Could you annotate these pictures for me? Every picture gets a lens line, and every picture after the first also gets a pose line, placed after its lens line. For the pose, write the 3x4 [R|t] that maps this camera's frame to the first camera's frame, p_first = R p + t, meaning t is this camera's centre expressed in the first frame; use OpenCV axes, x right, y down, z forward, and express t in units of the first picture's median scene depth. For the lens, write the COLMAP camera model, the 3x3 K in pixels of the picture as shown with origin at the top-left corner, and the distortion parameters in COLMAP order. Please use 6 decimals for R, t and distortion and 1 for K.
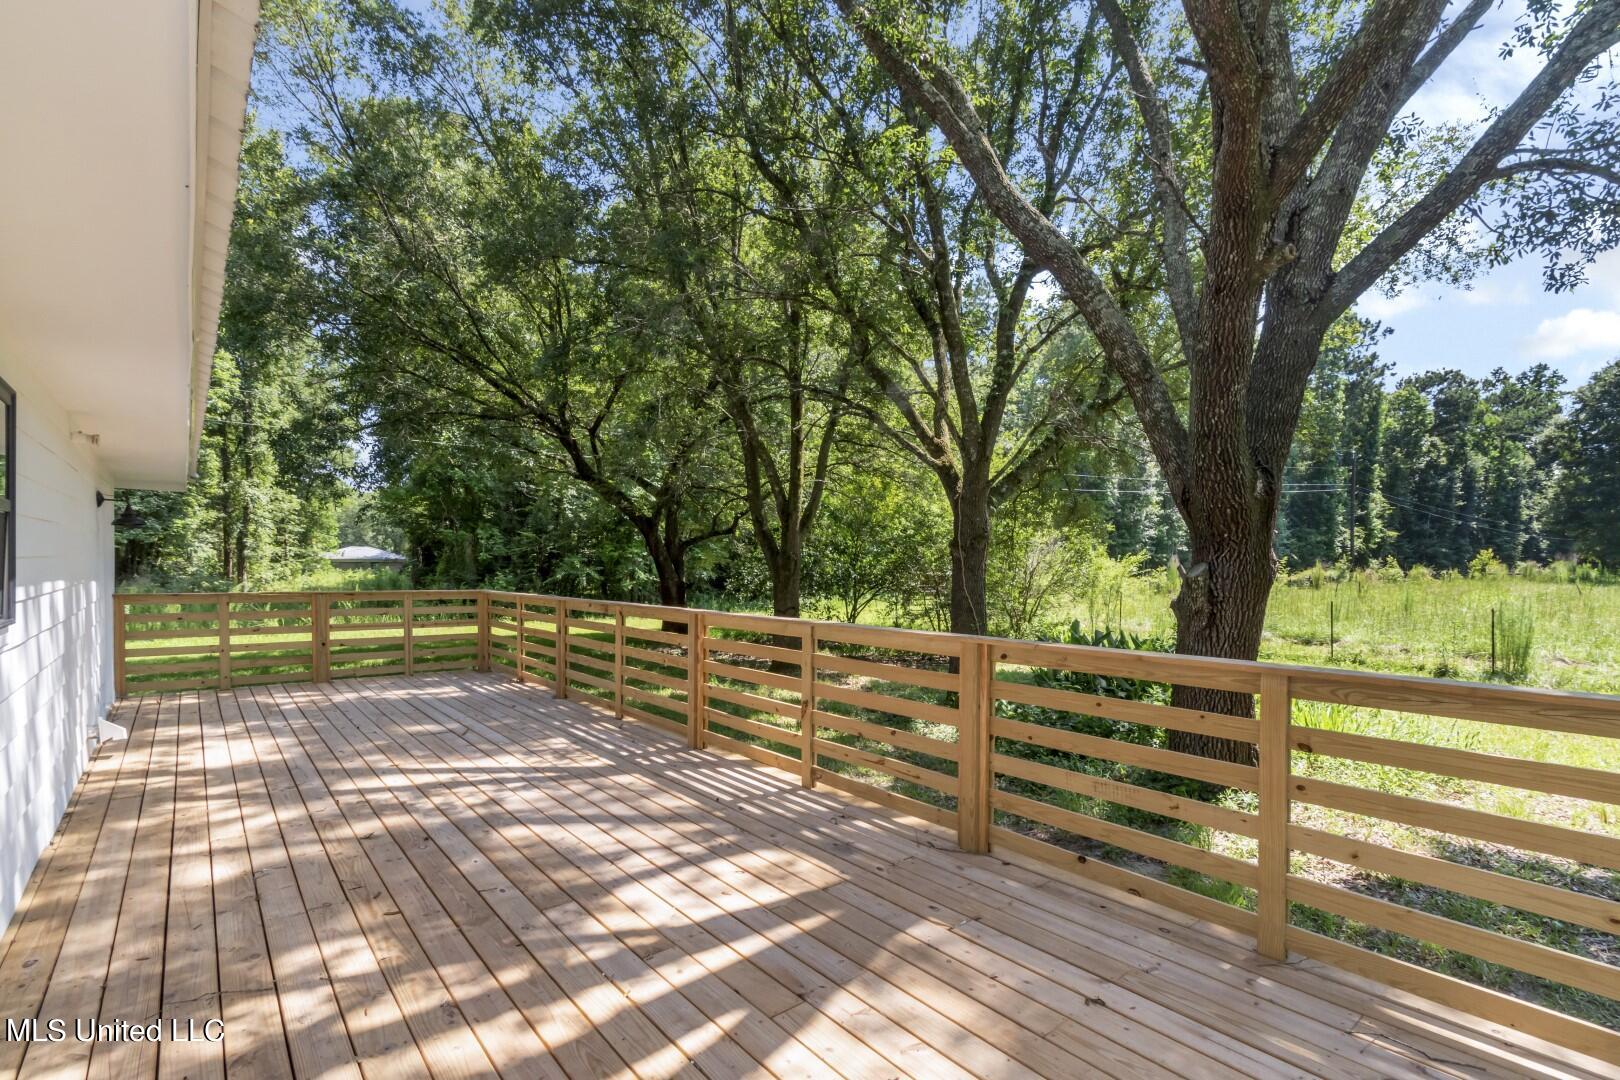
lens RADIAL K [[744.8, 0, 809.3], [0, 744.8, 552.4], [0, 0, 1]] dist [0.001945, 0.000510]
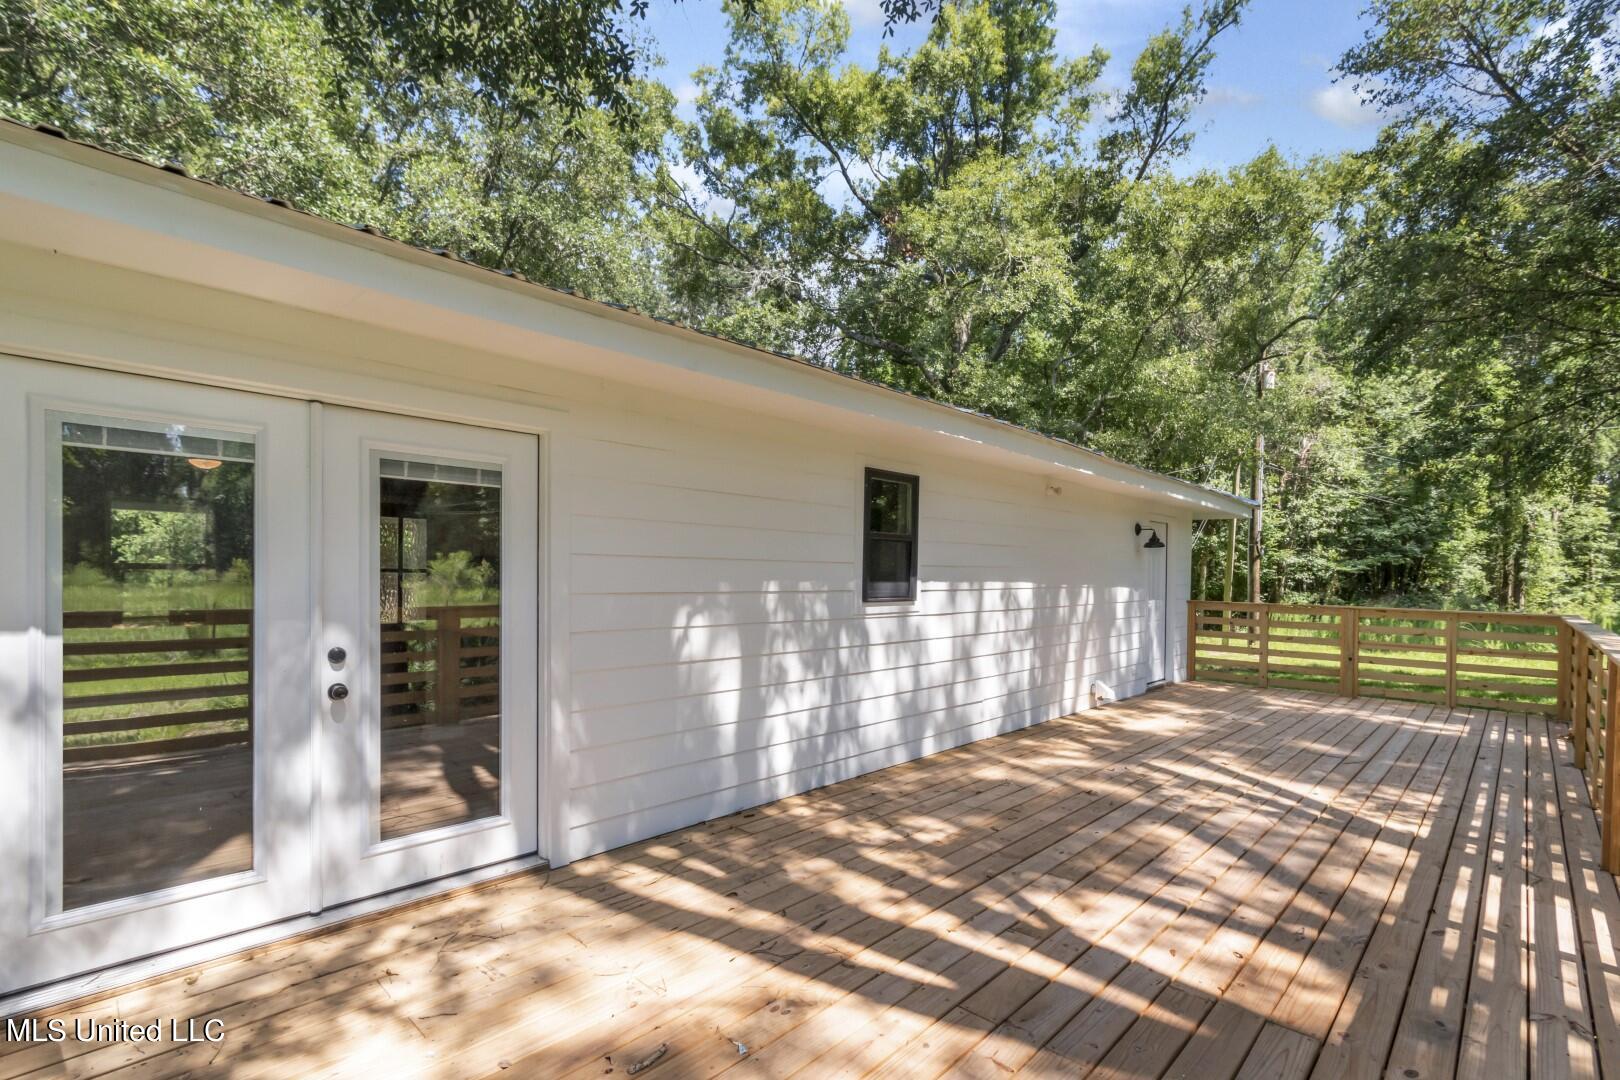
lens RADIAL K [[744.8, 0, 837.0], [0, 744.8, 574.2], [0, 0, 1]] dist [0.001945, 0.000510]
pose [[0.137190, -0.003384, -0.990539, 0.481727], [0.000808, 0.999994, -0.003305, 0.024786], [0.990544, -0.000347, 0.137192, 0.366329]]
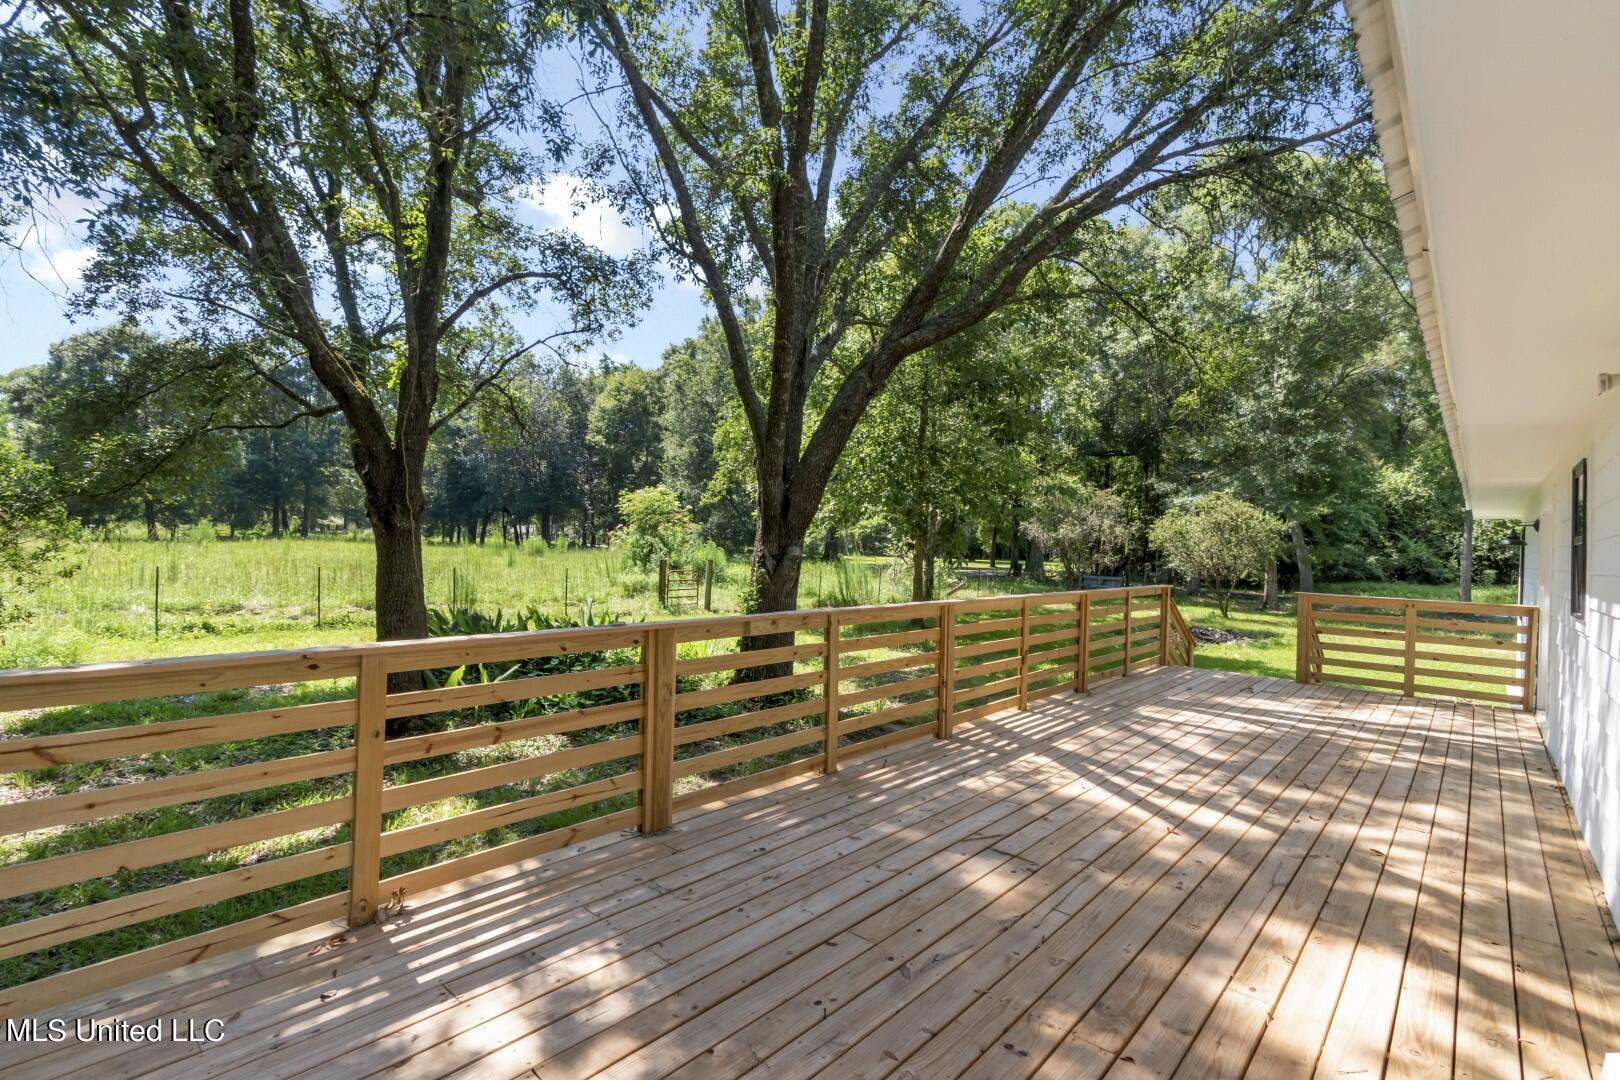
lens RADIAL K [[744.8, 0, 810.4], [0, 744.8, 539.9], [0, 0, 1]] dist [0.001945, 0.000510]
pose [[-0.142525, -0.005154, 0.989778, -1.470328], [-0.044601, 0.999004, -0.001221, 0.004042], [-0.988786, -0.044319, -0.142613, 1.739380]]
